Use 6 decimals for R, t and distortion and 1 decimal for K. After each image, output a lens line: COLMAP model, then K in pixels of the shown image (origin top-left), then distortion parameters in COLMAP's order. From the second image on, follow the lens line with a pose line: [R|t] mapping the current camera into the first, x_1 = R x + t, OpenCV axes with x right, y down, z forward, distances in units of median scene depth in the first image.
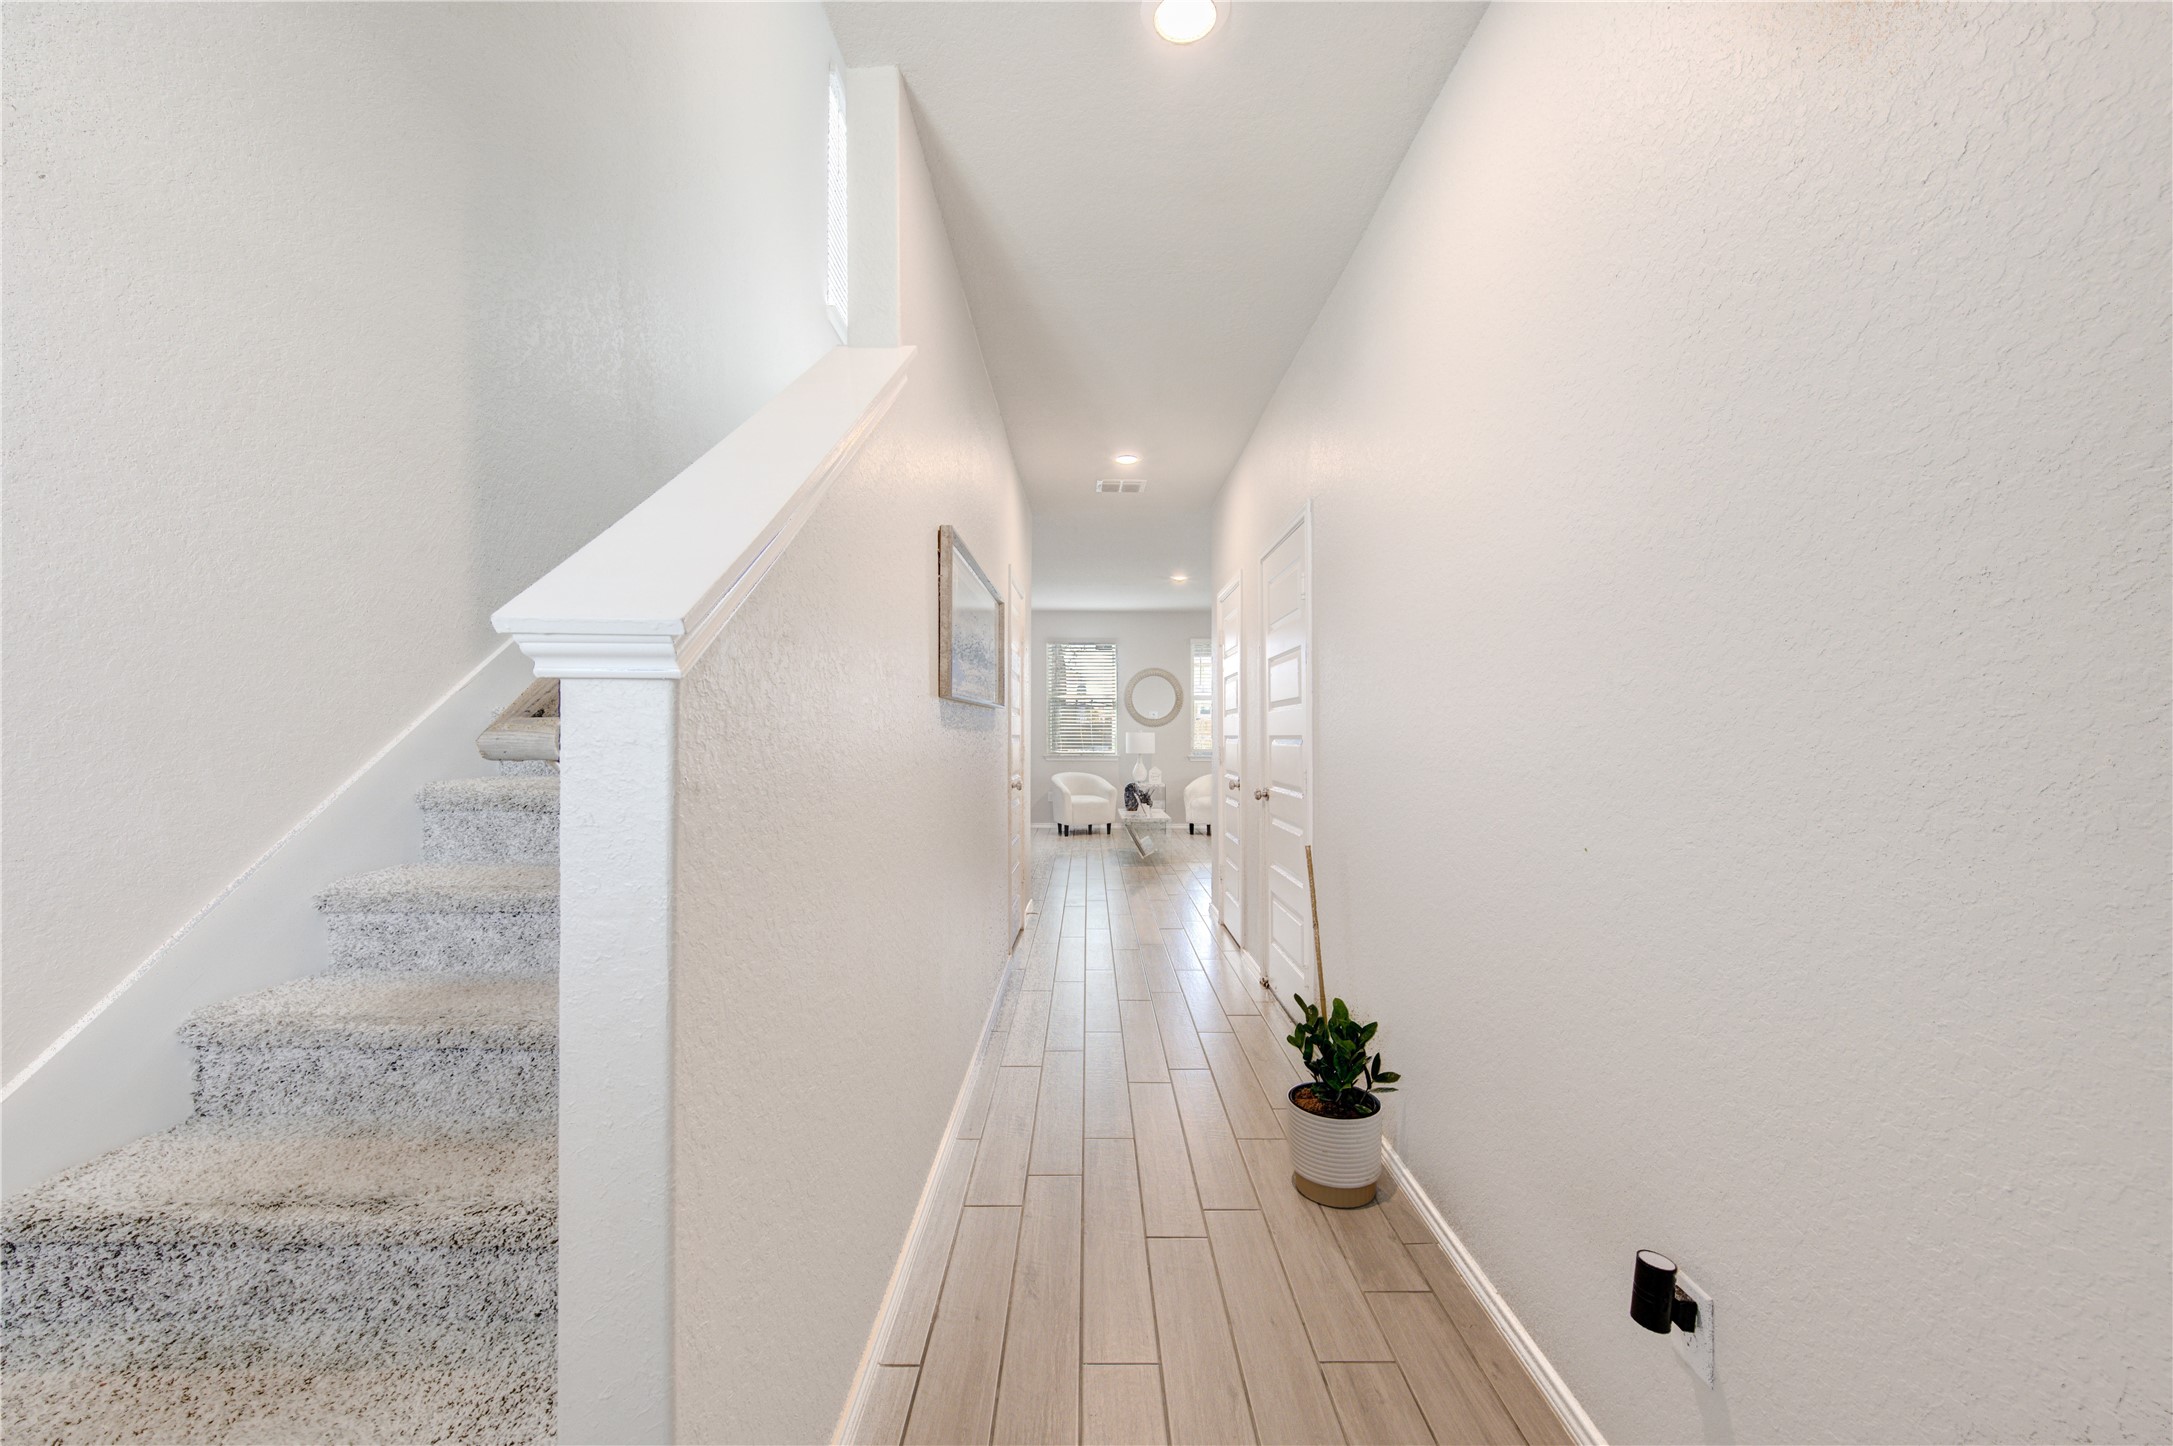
lens RADIAL K [[828.4, 0, 1075.7], [0, 828.4, 730.8], [0, 0, 1]] dist [0.000859, 0.000018]
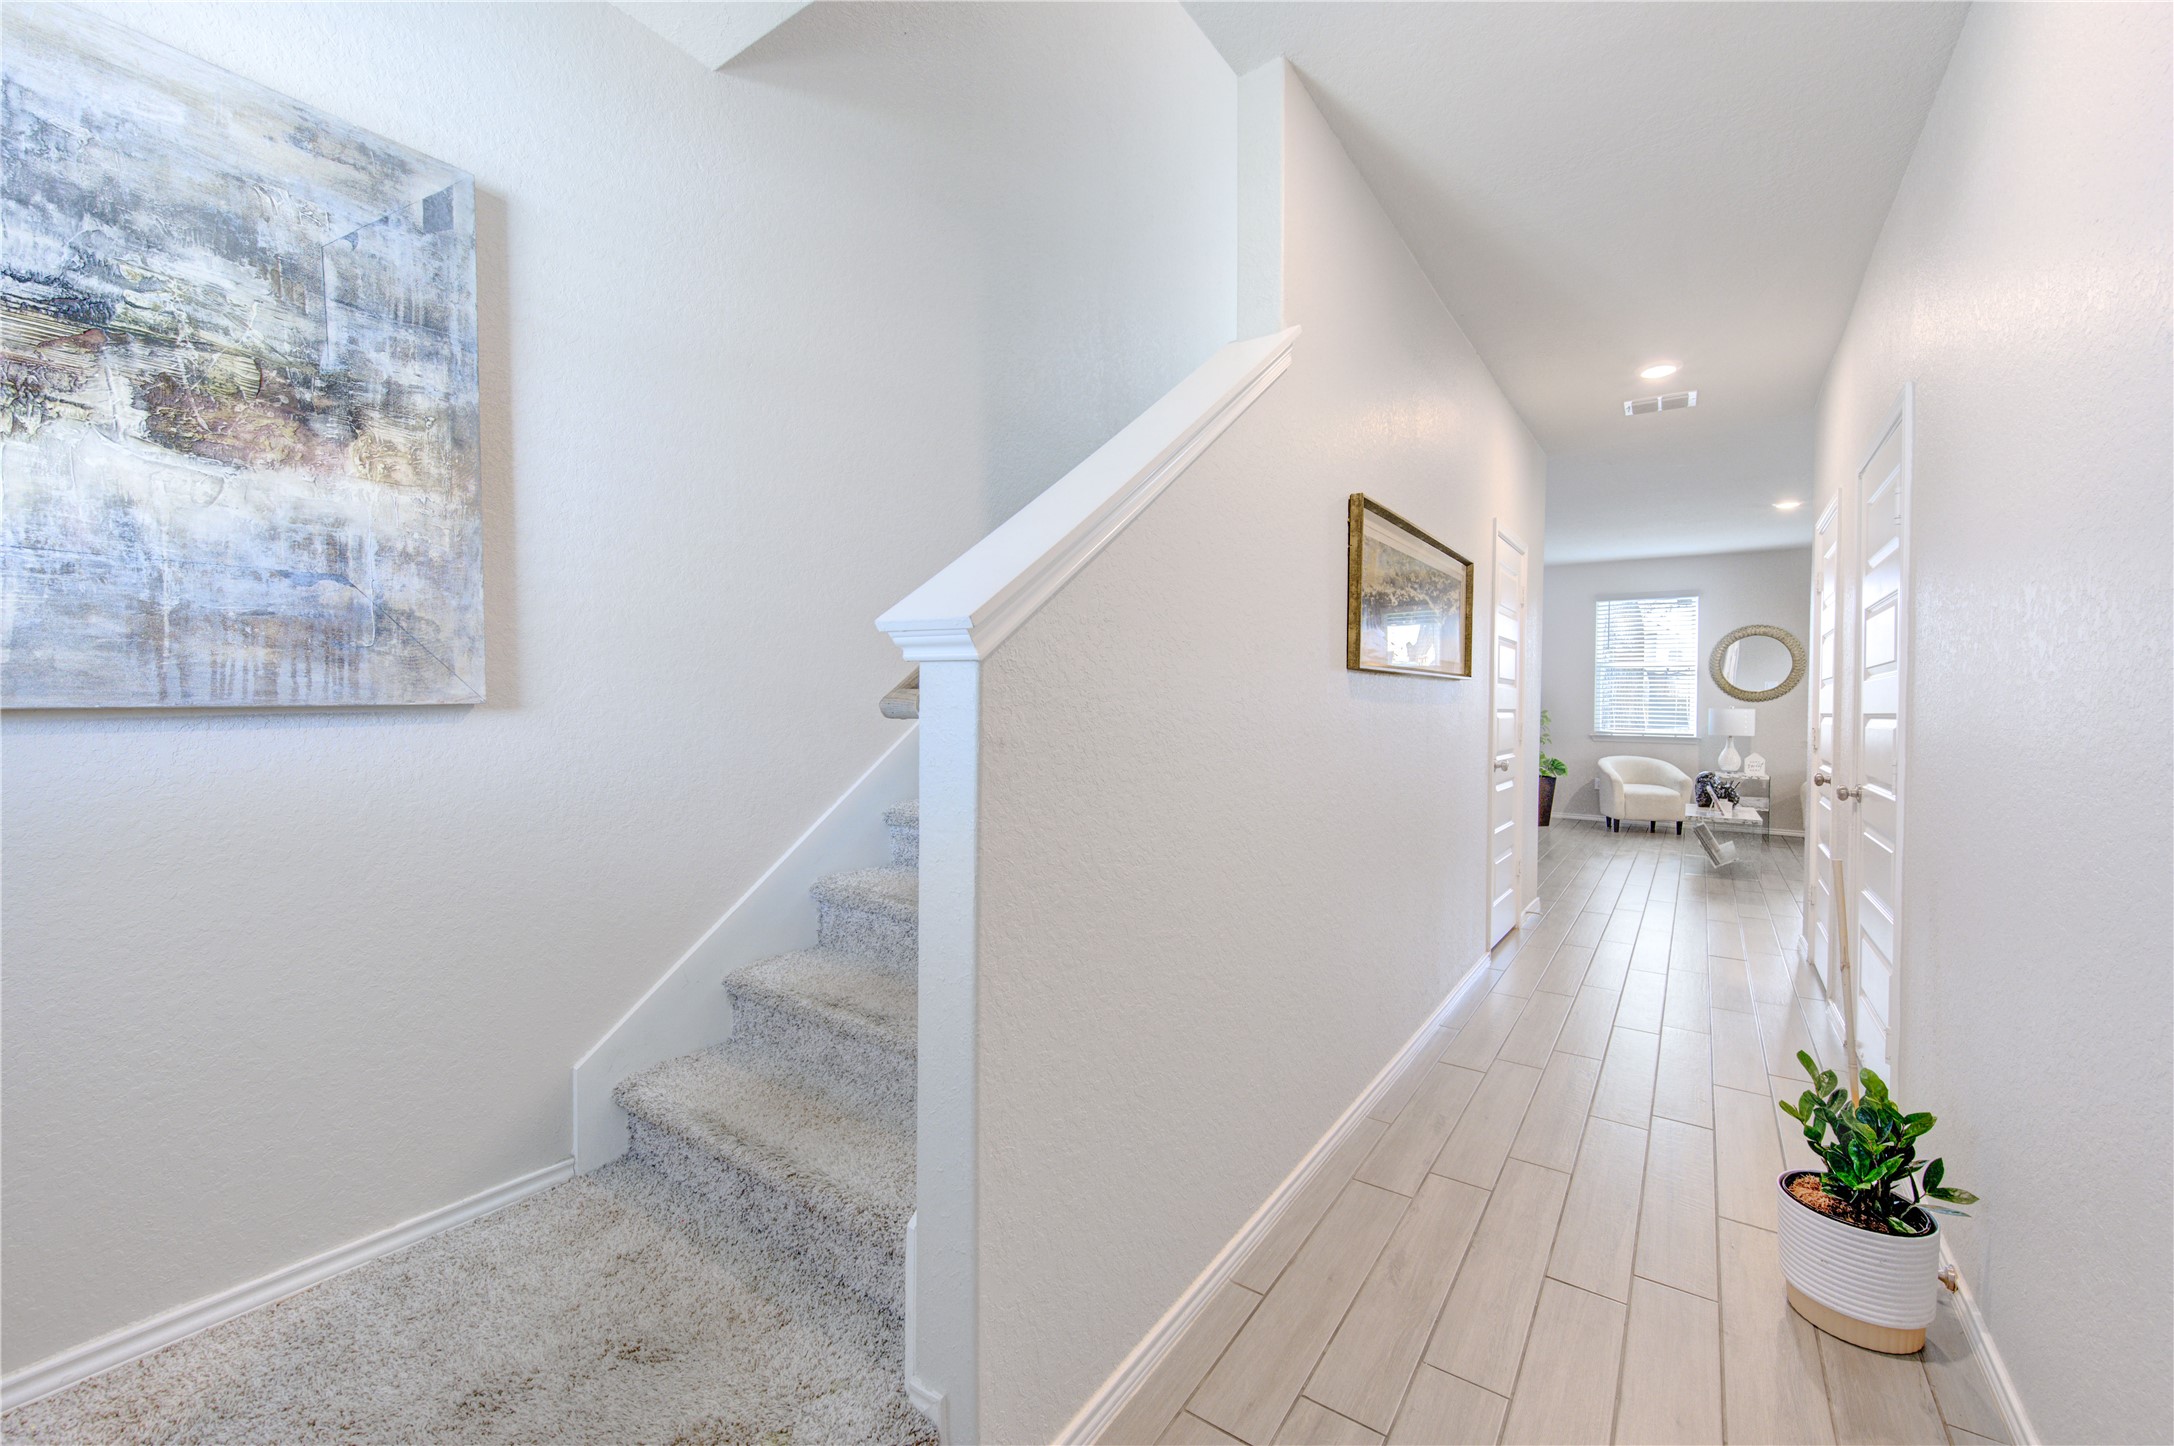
lens RADIAL K [[852.0, 0, 1093.5], [0, 852.0, 721.5], [0, 0, 1]] dist [0.001480, -0.000292]
pose [[0.822581, 0.019891, -0.568300, 0.206833], [-0.008212, 0.999699, 0.023103, 0.001829], [0.568589, -0.014337, 0.822497, -0.015564]]
